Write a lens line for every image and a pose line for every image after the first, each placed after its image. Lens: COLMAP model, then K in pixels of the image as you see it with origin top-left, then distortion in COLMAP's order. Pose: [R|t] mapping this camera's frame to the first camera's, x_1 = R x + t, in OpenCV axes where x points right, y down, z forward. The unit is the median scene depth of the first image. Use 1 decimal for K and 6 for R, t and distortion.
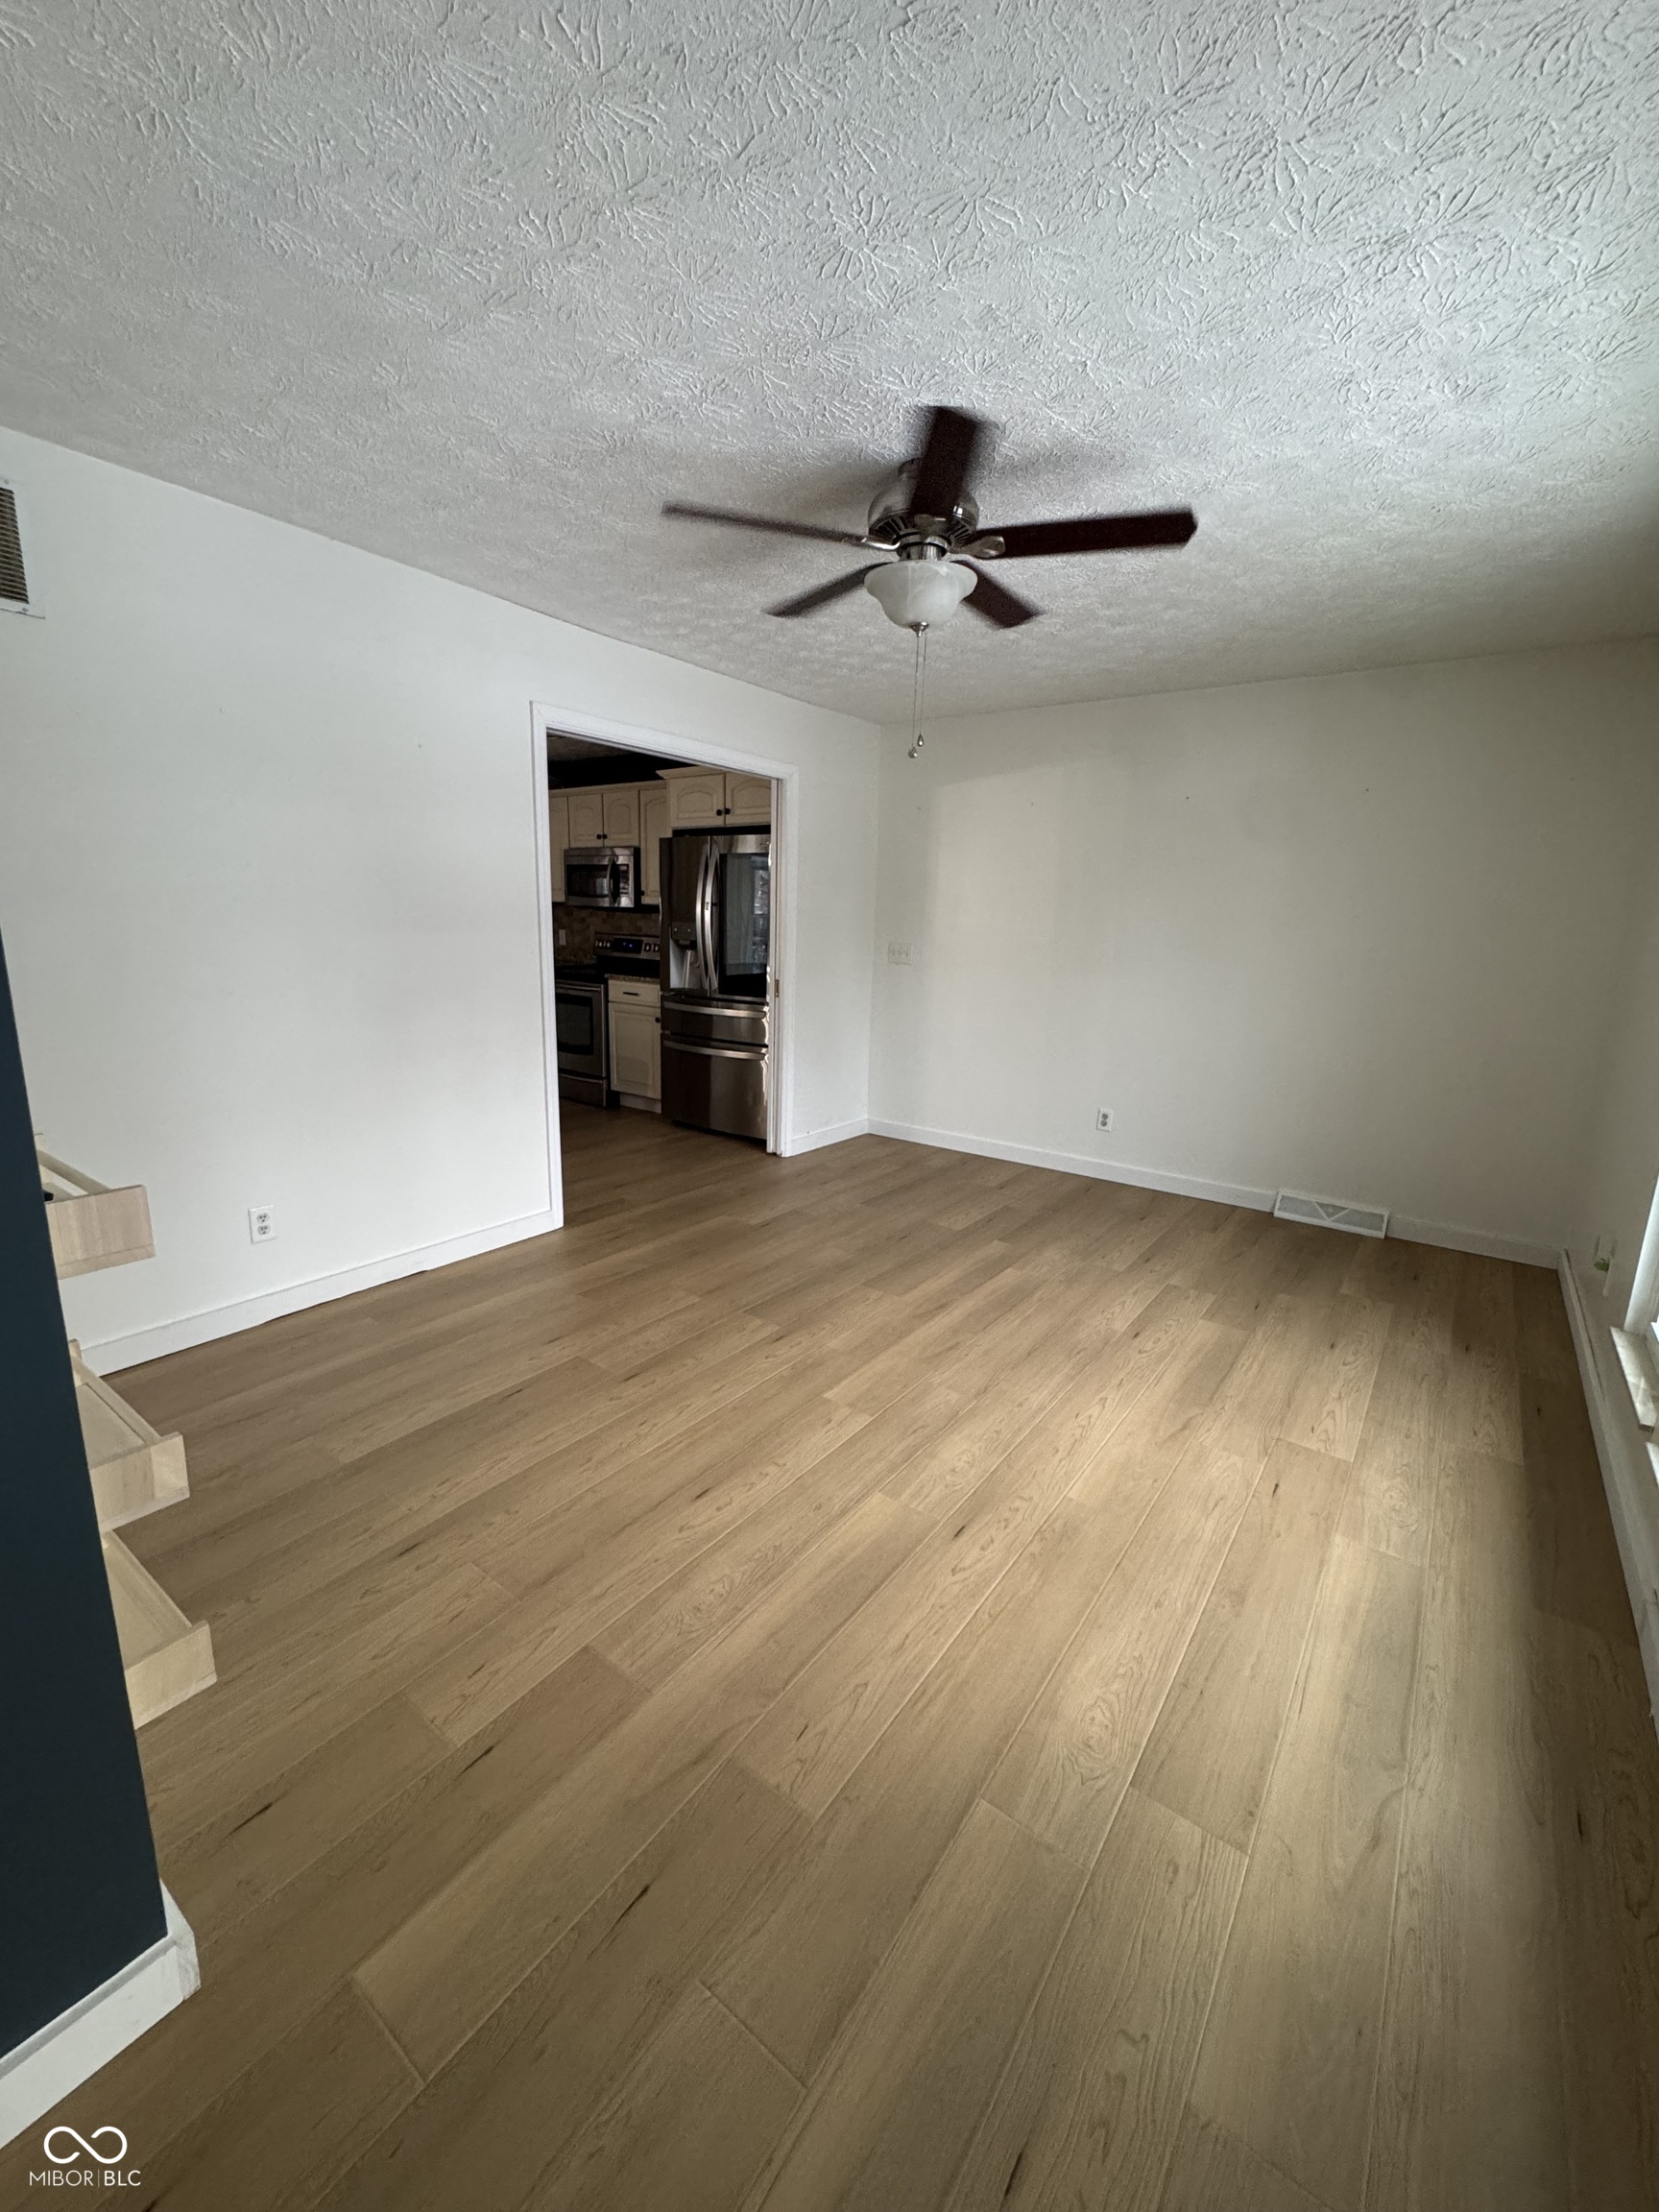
lens RADIAL K [[887.4, 0, 827.0], [0, 887.4, 1105.6], [0, 0, 1]] dist [-0.001420, 0.000994]
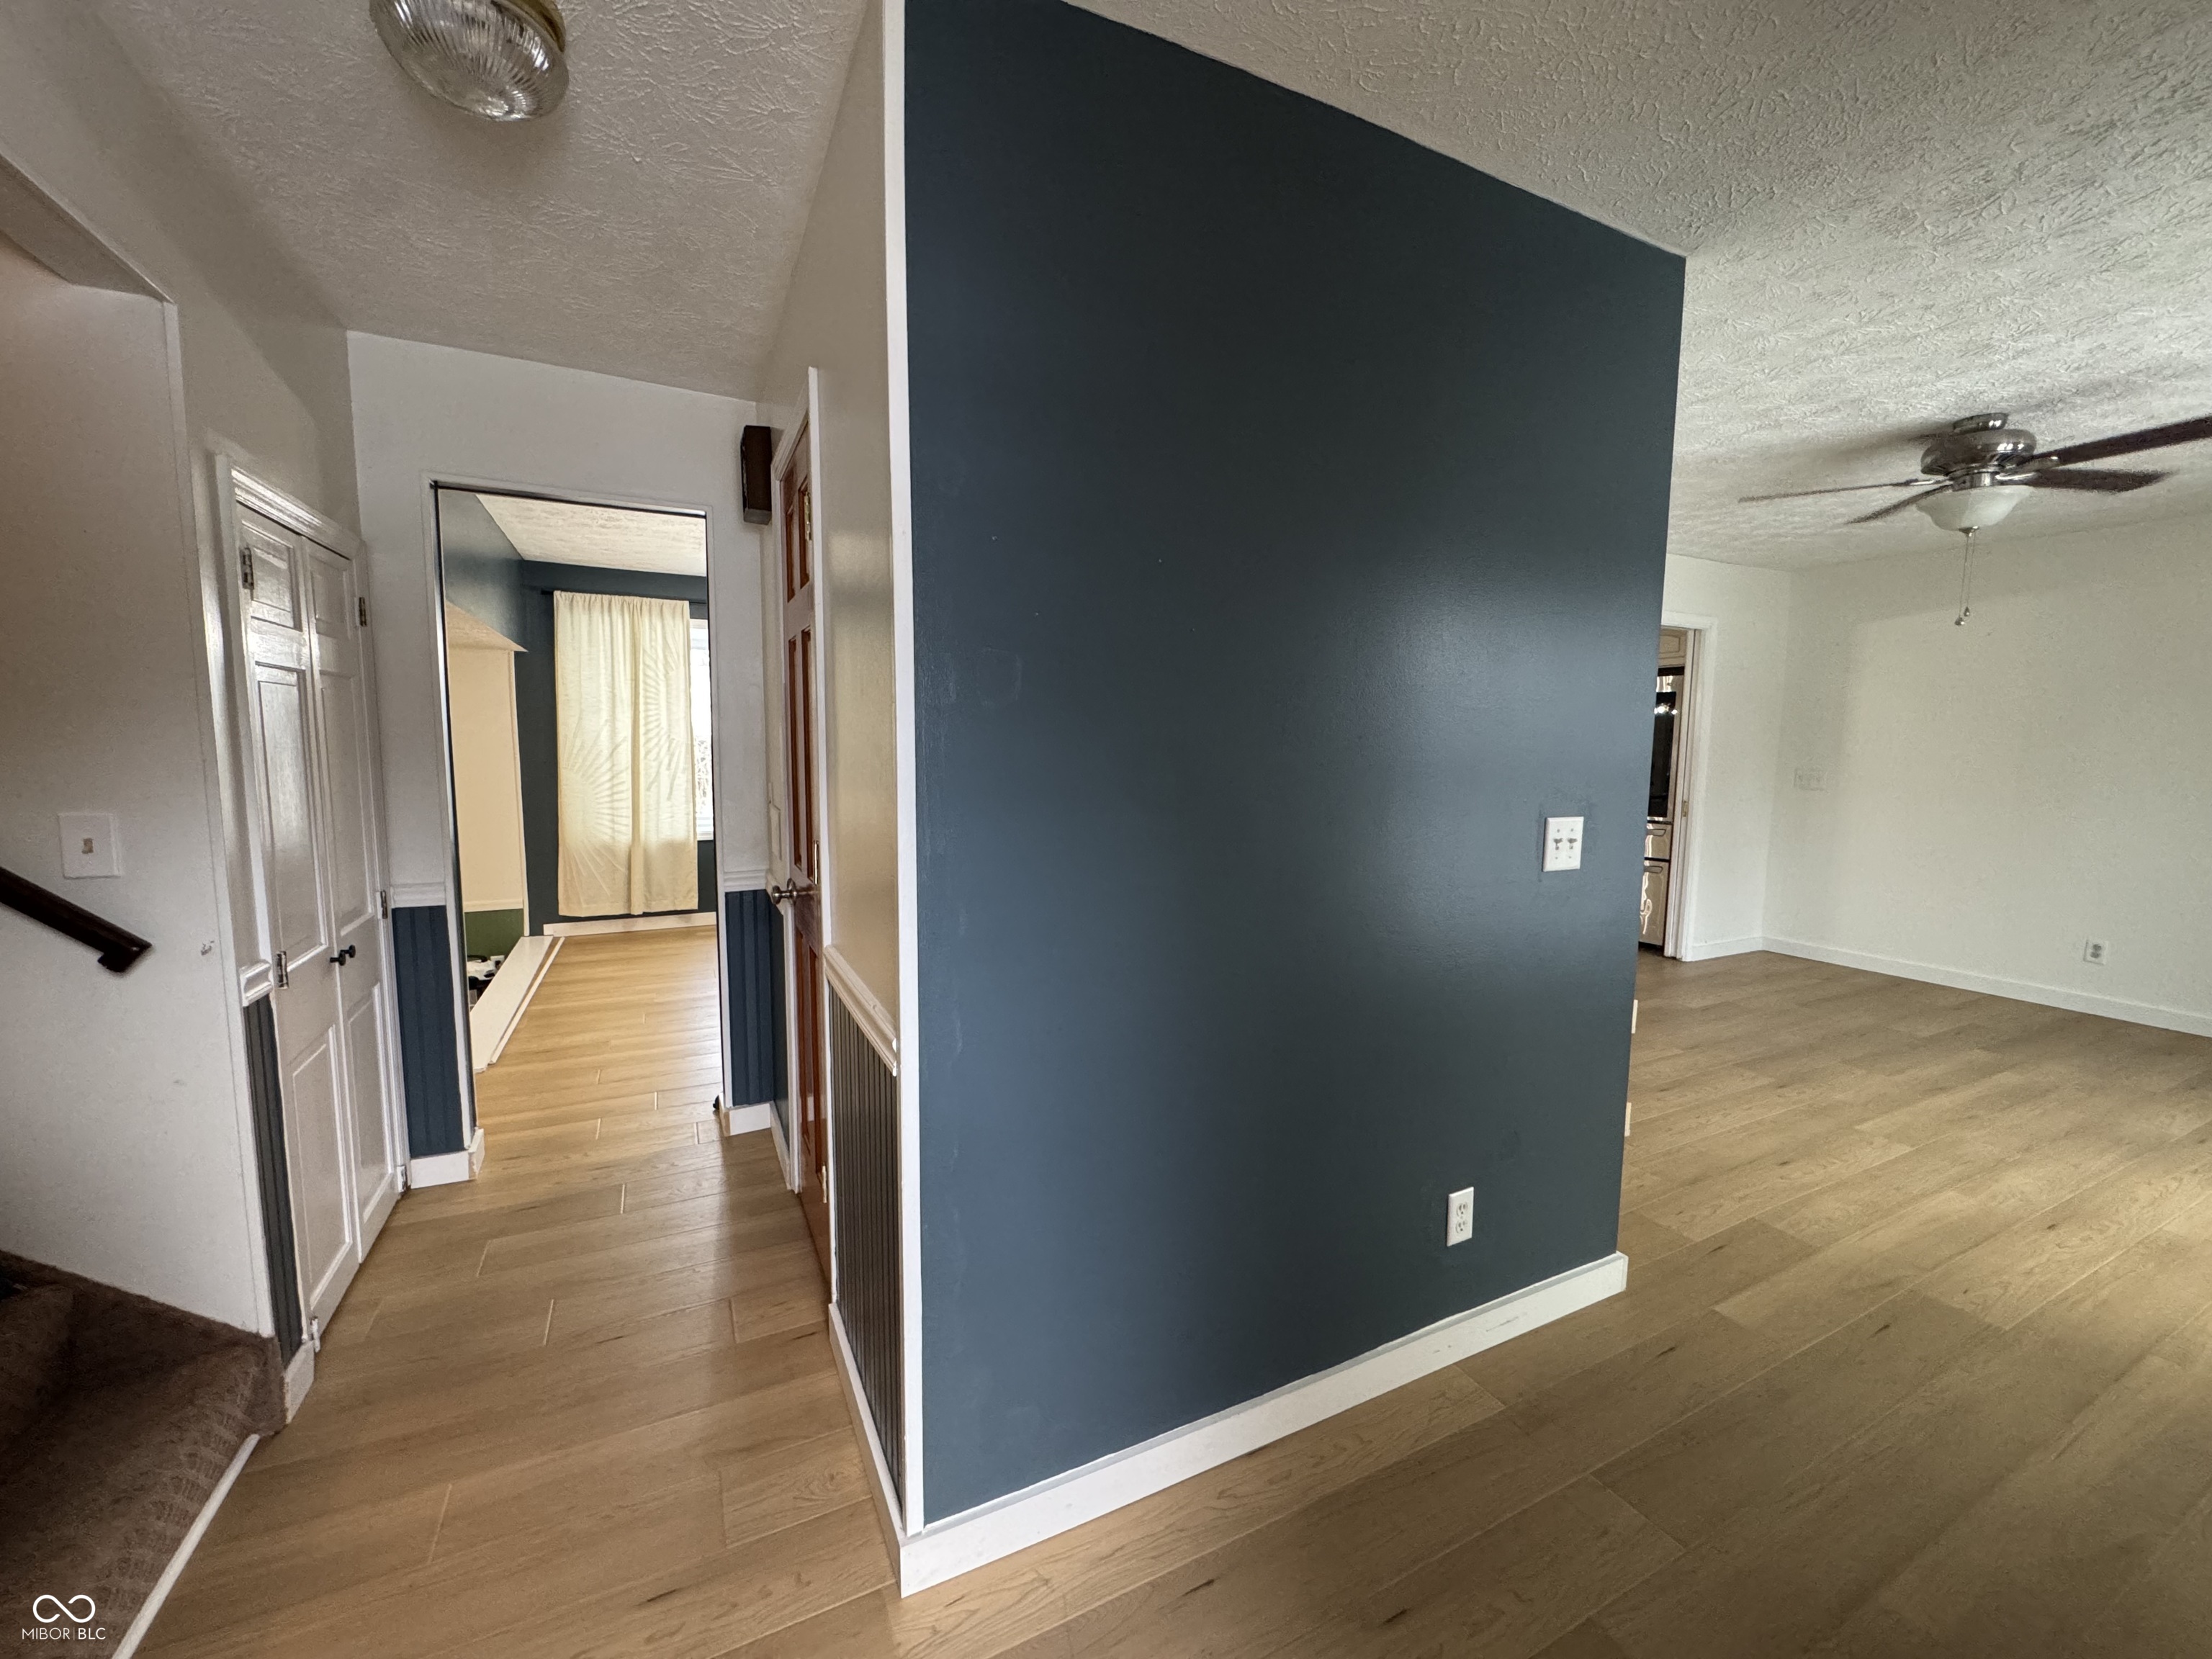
lens RADIAL K [[887.4, 0, 1111.6], [0, 887.4, 828.7], [0, 0, 1]] dist [-0.001420, 0.000994]
pose [[0.893414, 0.028427, -0.448335, -0.365583], [-0.080175, 0.992063, -0.096866, 0.110461], [0.442023, 0.122487, 0.888602, -0.574677]]
